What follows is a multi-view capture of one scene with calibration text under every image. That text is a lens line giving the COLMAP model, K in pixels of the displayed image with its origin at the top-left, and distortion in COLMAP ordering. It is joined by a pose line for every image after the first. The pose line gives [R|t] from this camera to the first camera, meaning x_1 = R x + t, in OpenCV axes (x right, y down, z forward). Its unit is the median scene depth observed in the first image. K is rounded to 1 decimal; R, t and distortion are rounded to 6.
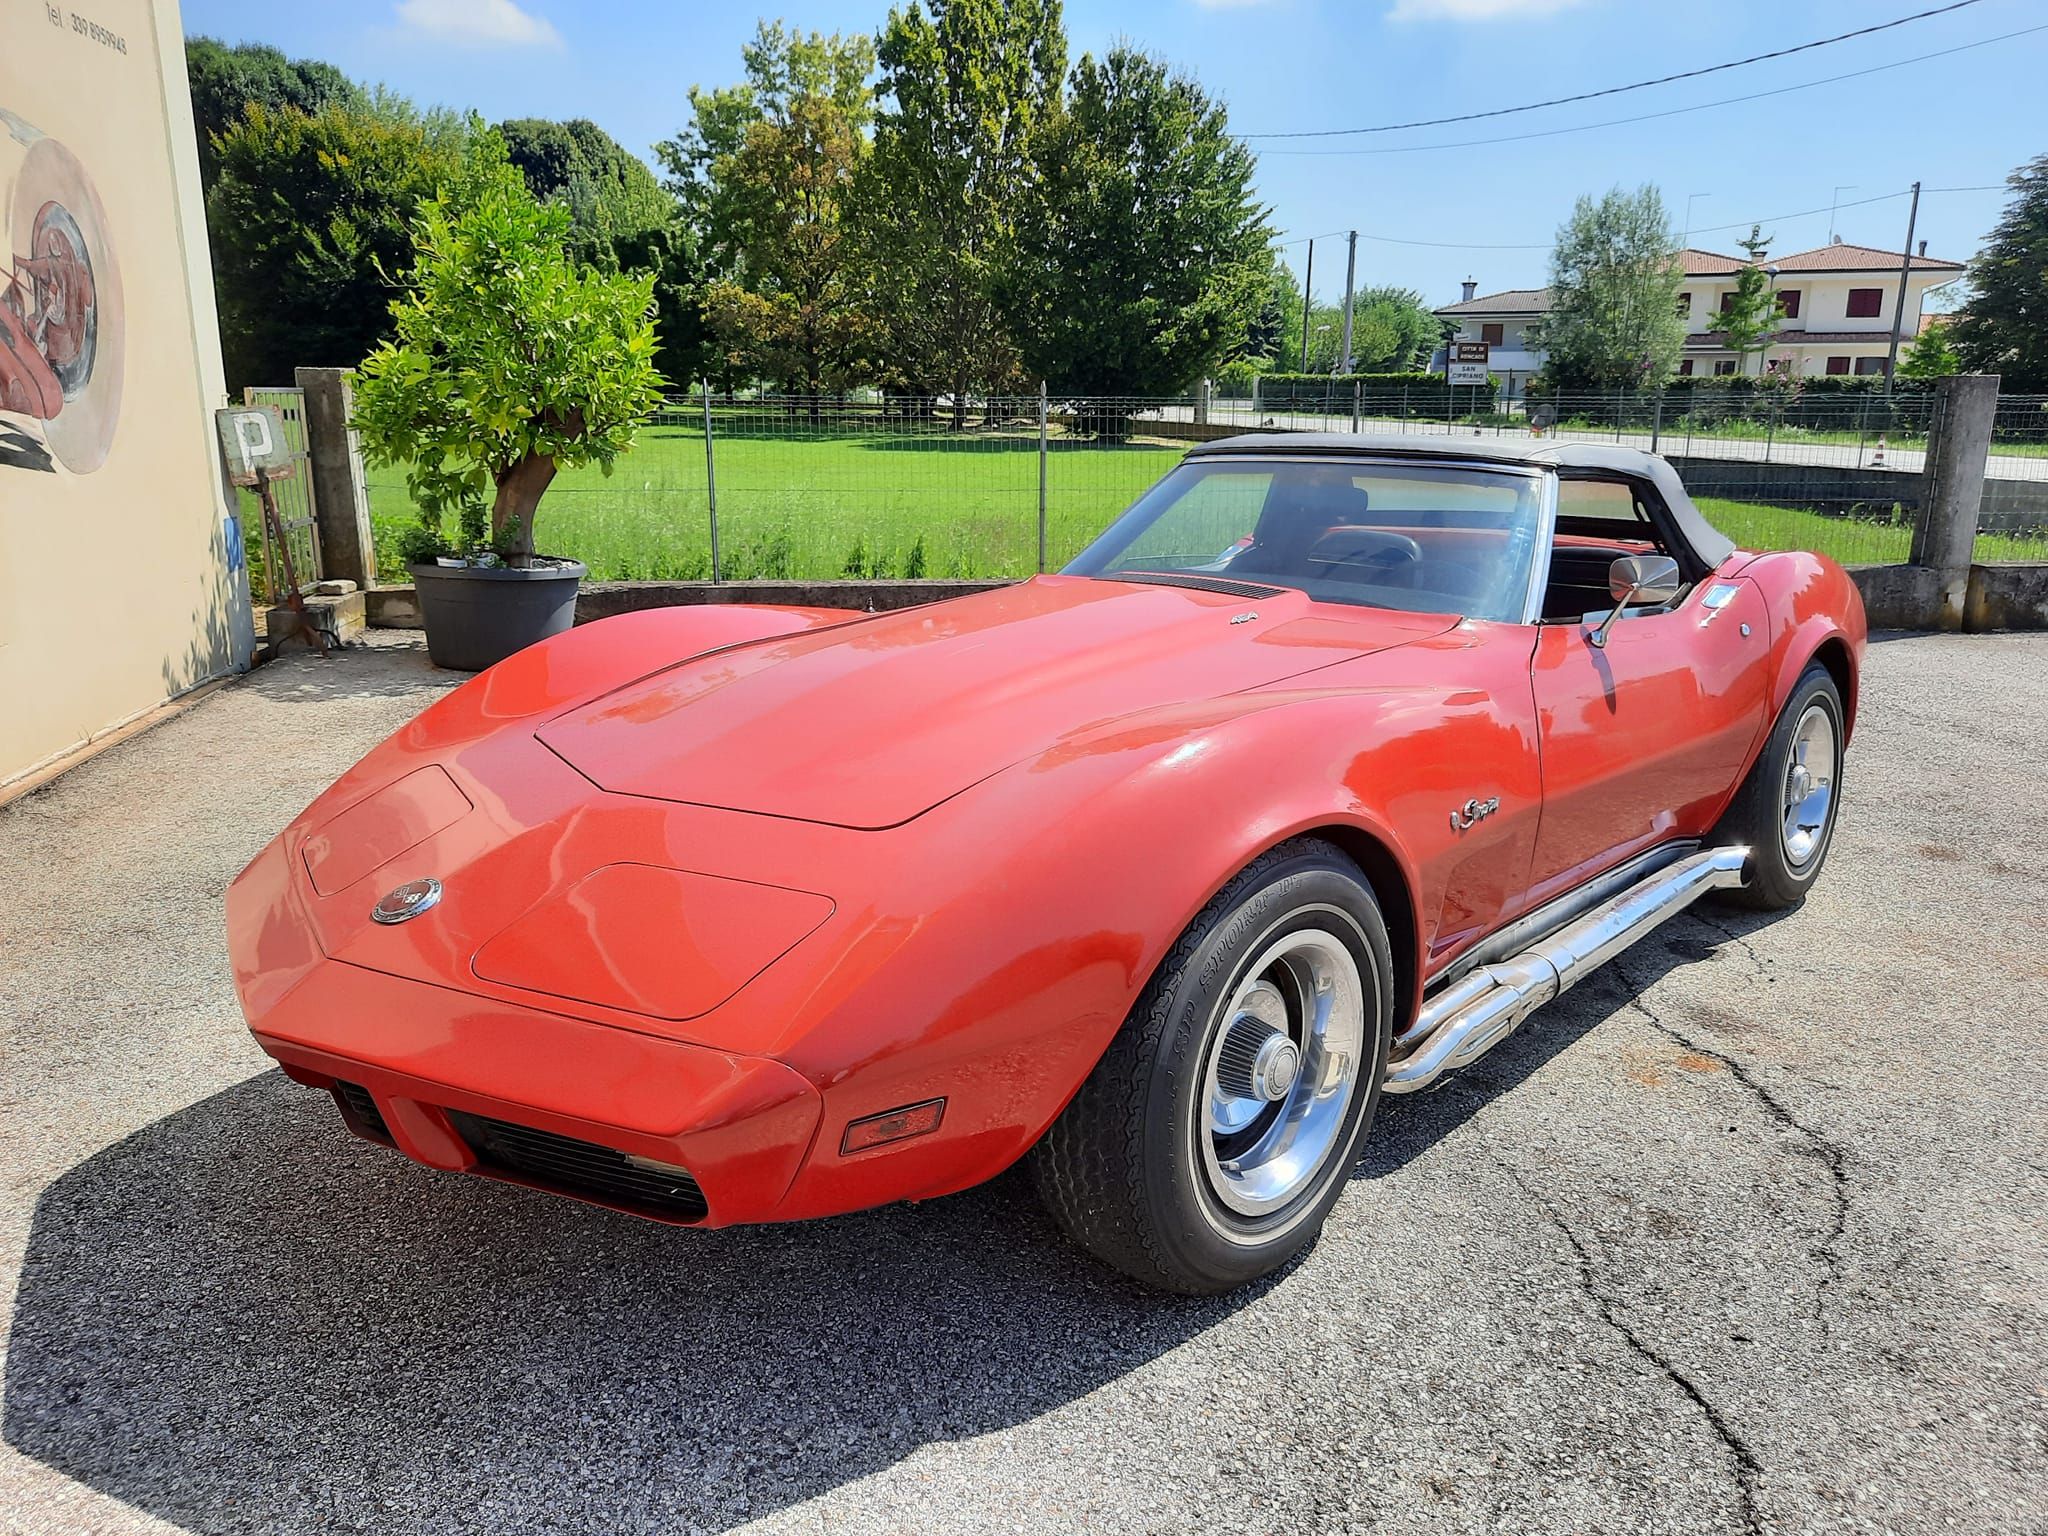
lens RADIAL K [[1506.9, 0, 1032.5], [0, 1506.9, 755.5], [0, 0, 1]] dist [0.049969, -0.044983]
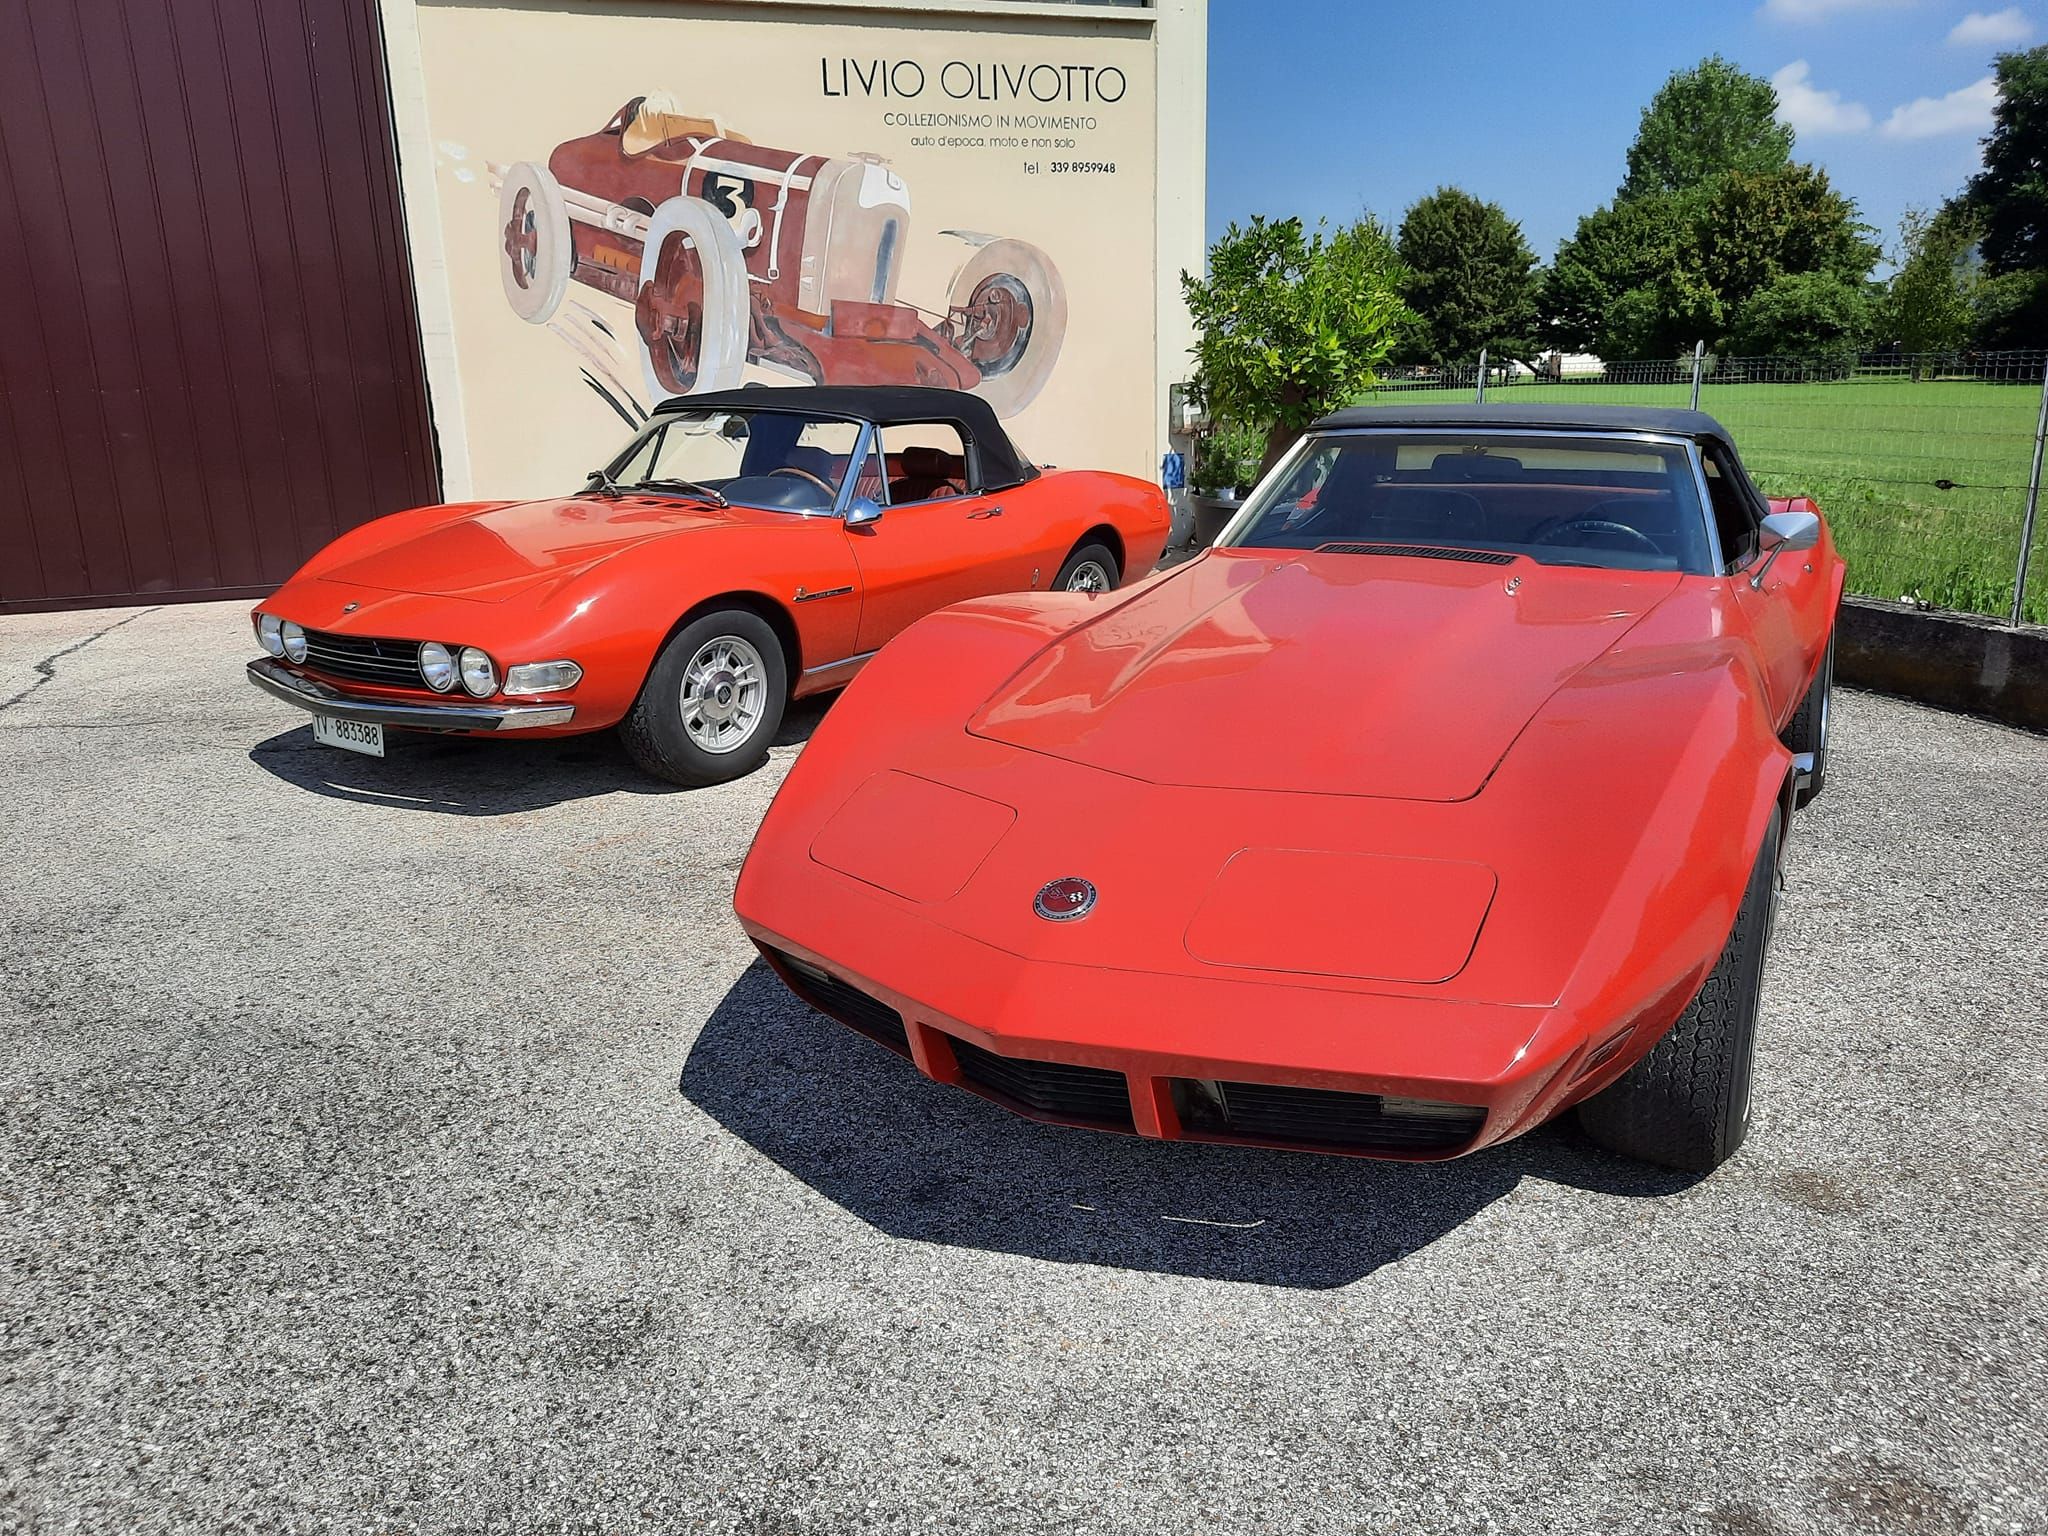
lens RADIAL K [[1506.9, 0, 1023.9], [0, 1506.9, 753.5], [0, 0, 1]] dist [0.049969, -0.044983]
pose [[0.158465, 0.233396, -0.959383, 0.999168], [-0.214947, 0.956511, 0.197194, -0.133418], [0.963684, 0.174968, 0.201741, 0.590137]]
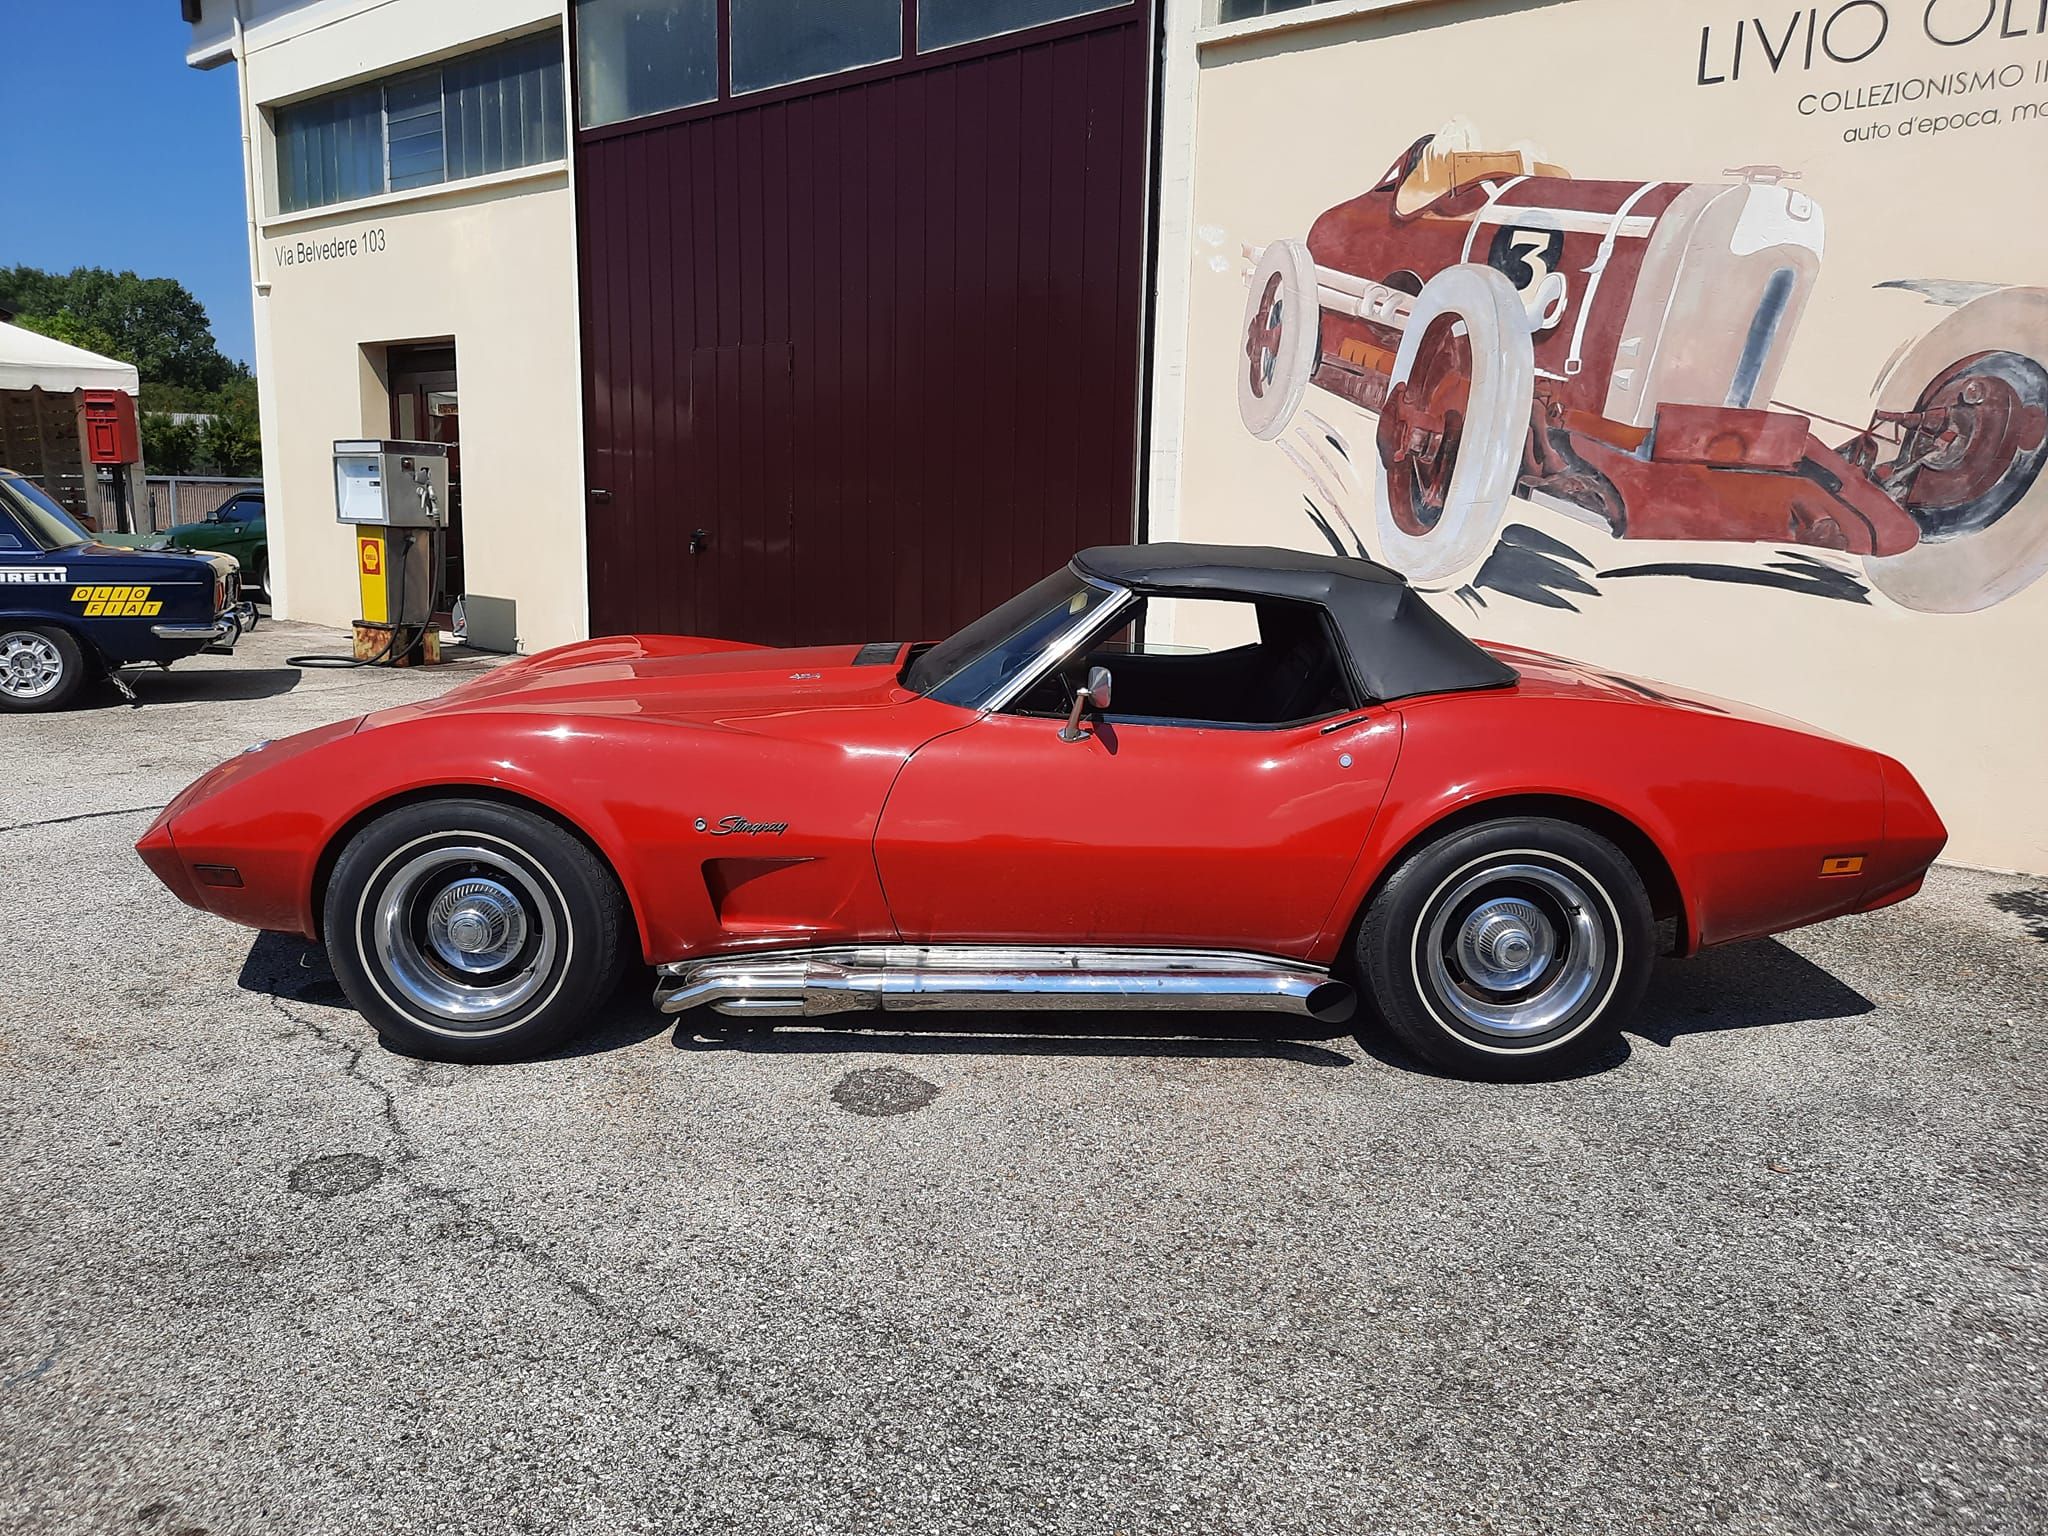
lens RADIAL K [[1506.9, 0, 1031.3], [0, 1506.9, 756.9], [0, 0, 1]] dist [0.049969, -0.044983]
pose [[-0.734206, 0.095738, -0.672143, 0.415292], [-0.189263, 0.921900, 0.338052, -0.261600], [0.652013, 0.375412, -0.658745, 1.054279]]
